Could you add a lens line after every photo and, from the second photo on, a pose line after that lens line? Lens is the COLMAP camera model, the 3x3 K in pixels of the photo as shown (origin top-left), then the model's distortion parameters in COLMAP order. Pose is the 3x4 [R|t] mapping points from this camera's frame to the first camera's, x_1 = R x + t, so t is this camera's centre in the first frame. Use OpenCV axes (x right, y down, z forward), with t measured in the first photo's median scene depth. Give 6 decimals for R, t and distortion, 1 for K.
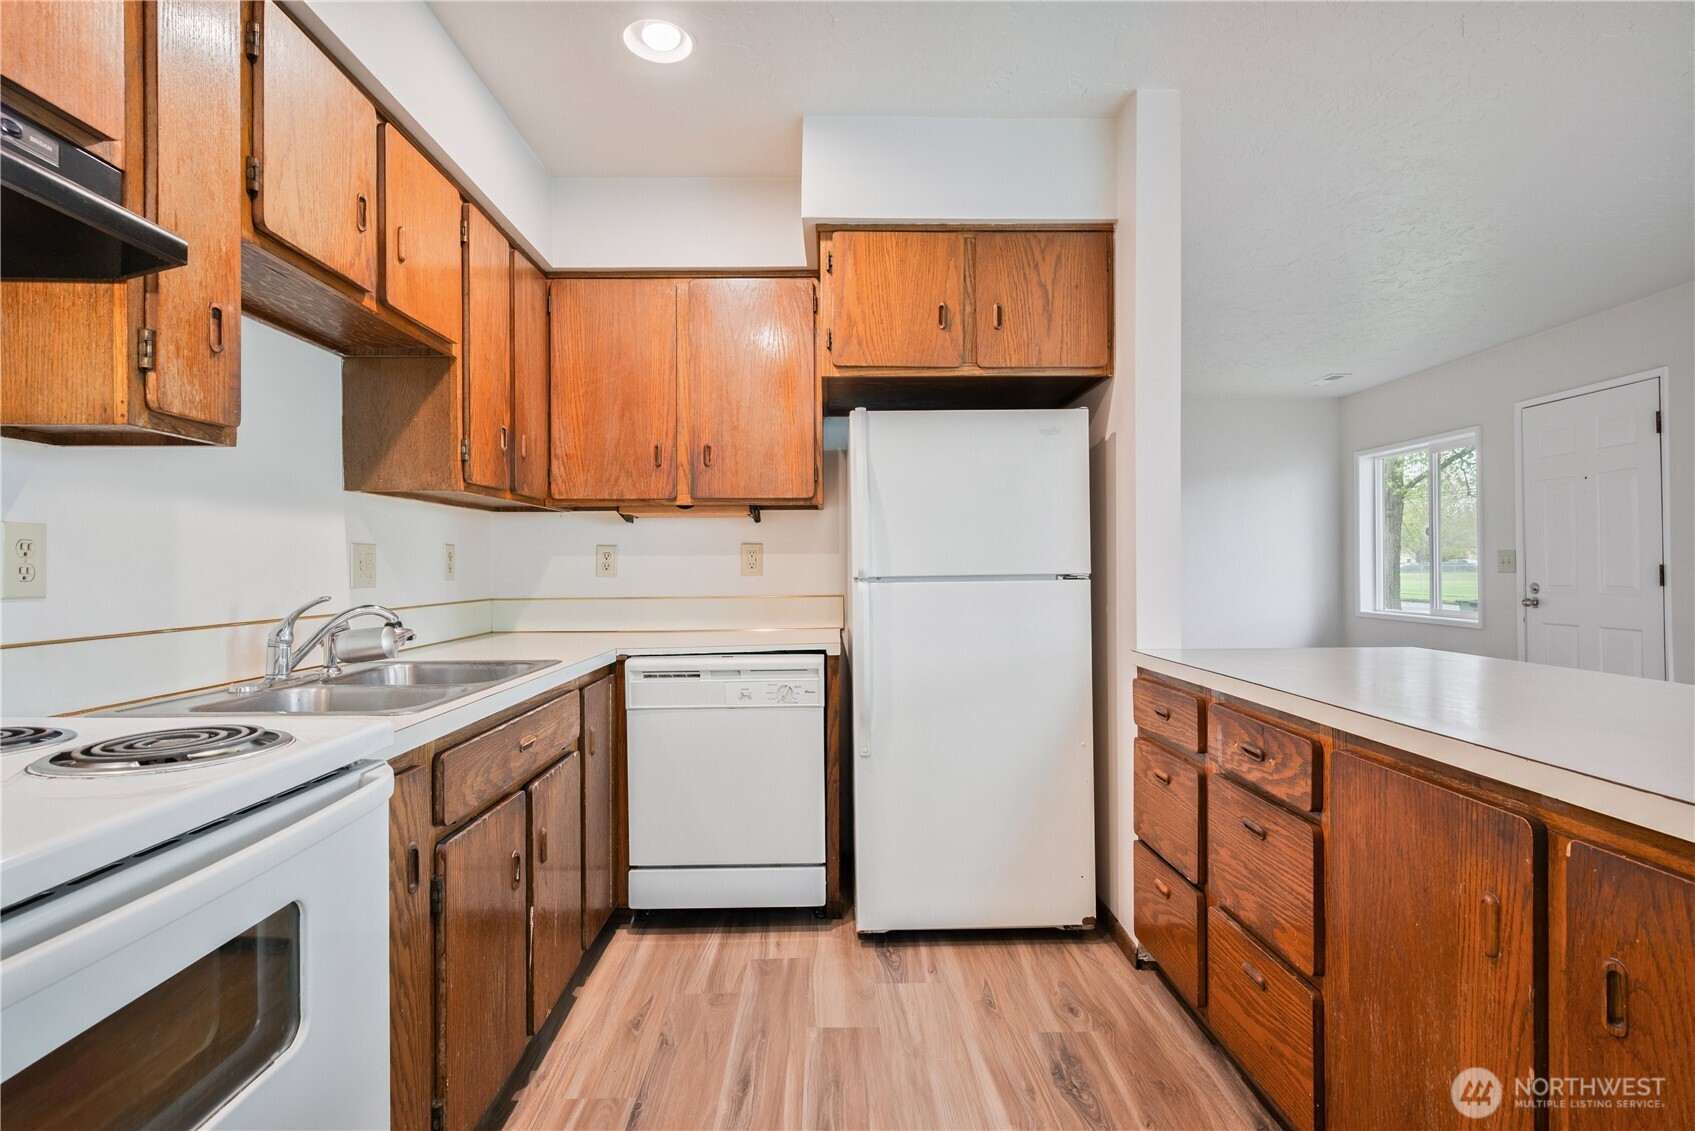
lens RADIAL K [[862.6, 0, 849.2], [0, 862.6, 565.2], [0, 0, 1]] dist [0.002812, 0.000126]
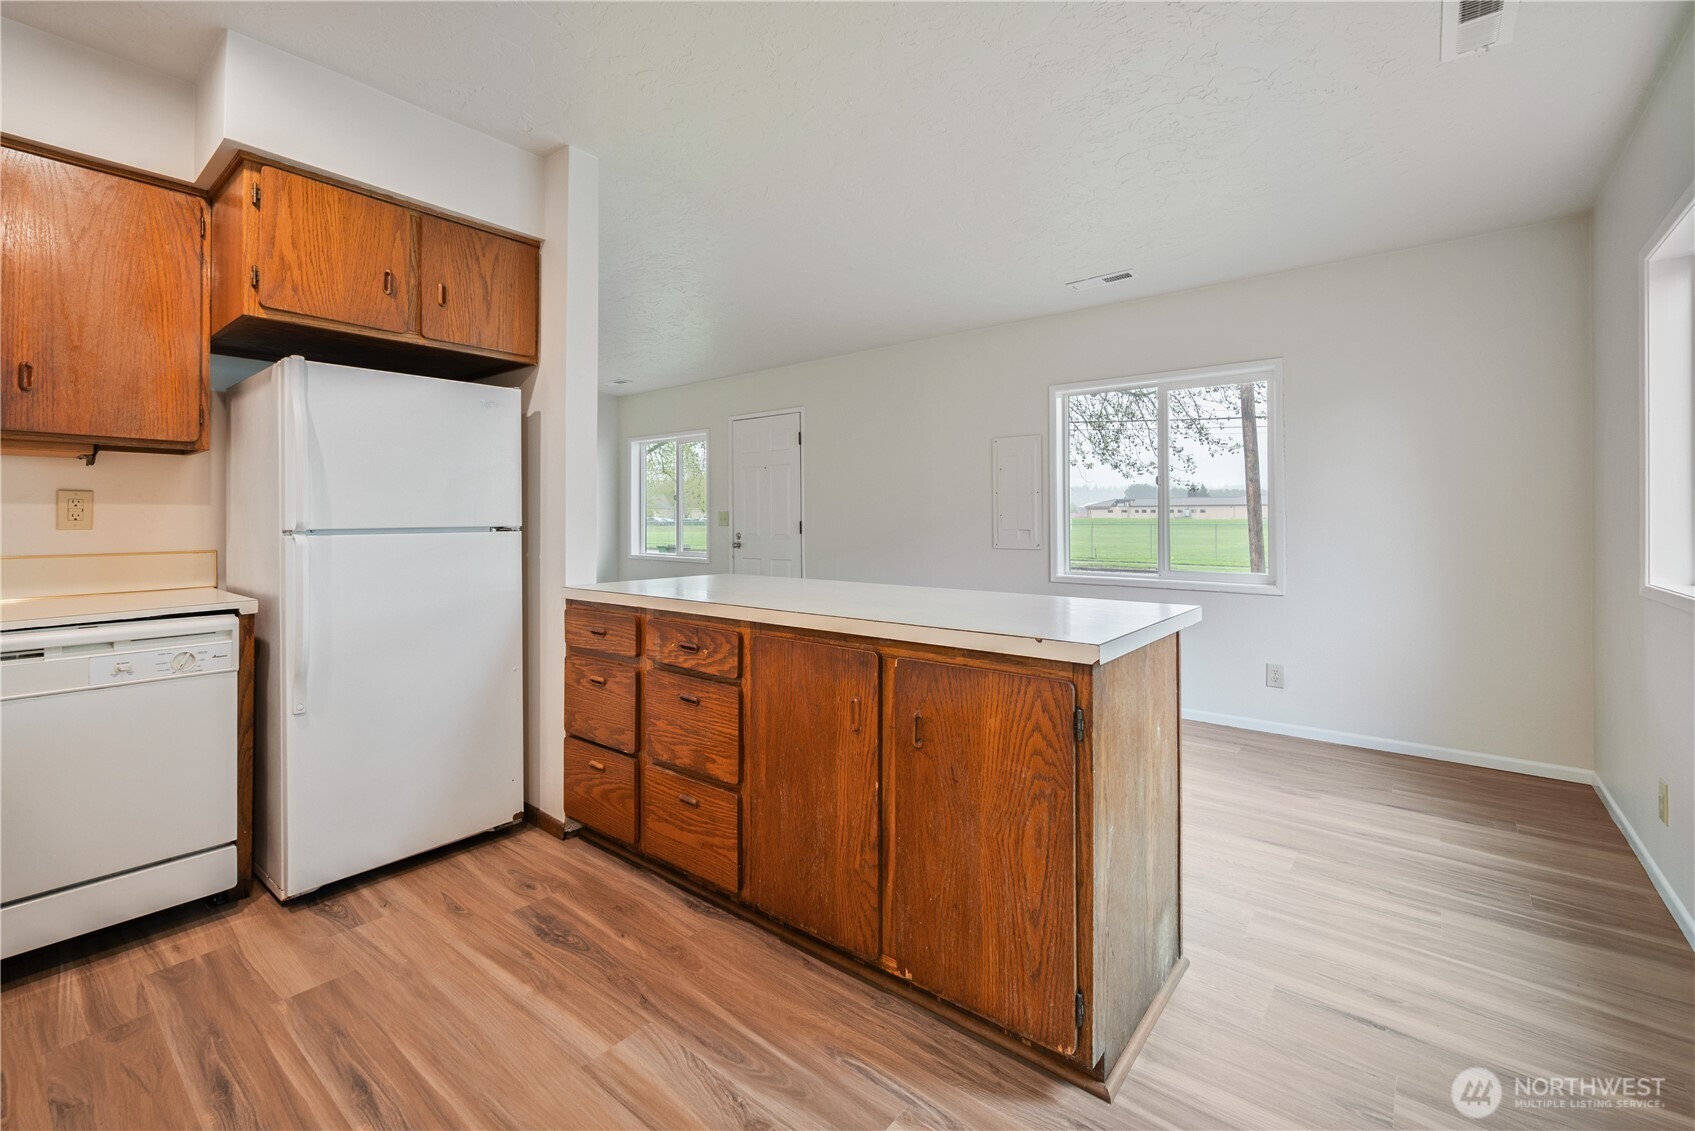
lens RADIAL K [[728.3, 0, 832.7], [0, 728.3, 514.3], [0, 0, 1]] dist [0.004220, 0.000541]
pose [[0.656039, 0.011300, 0.754643, -0.209924], [-0.004514, 0.999929, -0.011049, 0.002791], [-0.754714, 0.003842, 0.656043, 0.004940]]
